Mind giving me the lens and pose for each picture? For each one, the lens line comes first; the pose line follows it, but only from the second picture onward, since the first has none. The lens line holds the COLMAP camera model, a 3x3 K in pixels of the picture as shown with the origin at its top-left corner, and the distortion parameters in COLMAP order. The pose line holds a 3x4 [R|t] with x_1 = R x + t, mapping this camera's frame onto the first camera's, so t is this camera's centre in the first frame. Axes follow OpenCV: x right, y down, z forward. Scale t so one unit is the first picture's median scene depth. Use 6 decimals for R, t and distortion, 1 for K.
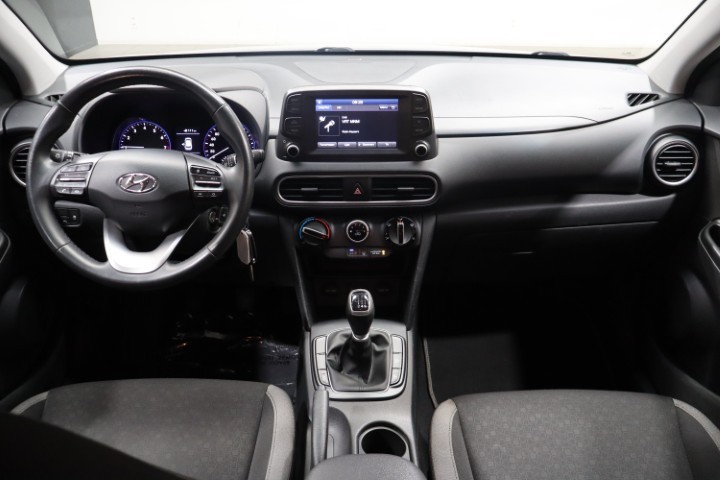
lens RADIAL K [[616.9, 0, 359.1], [0, 616.9, 242.6], [0, 0, 1]] dist [-0.014402, -0.015826]
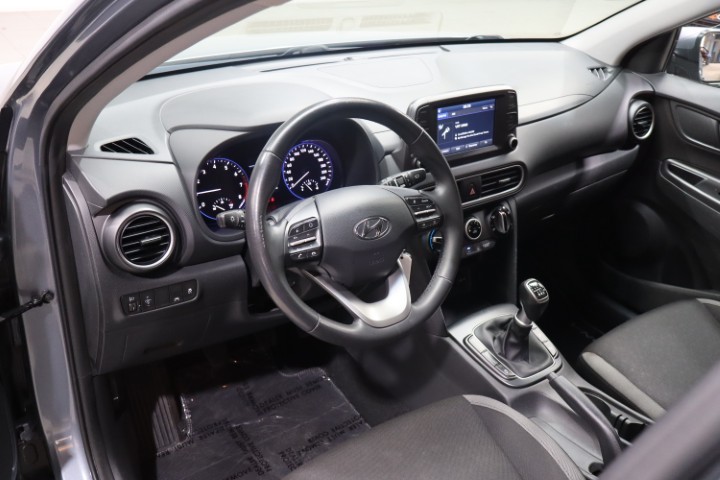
lens RADIAL K [[657.6, 0, 359.3], [0, 657.6, 237.9], [0, 0, 1]] dist [-0.012573, 0.000000]
pose [[0.823328, -0.229584, 0.519058, -0.762800], [0.209804, 0.972868, 0.097518, -0.157145], [-0.527364, 0.028611, 0.849158, 0.166385]]
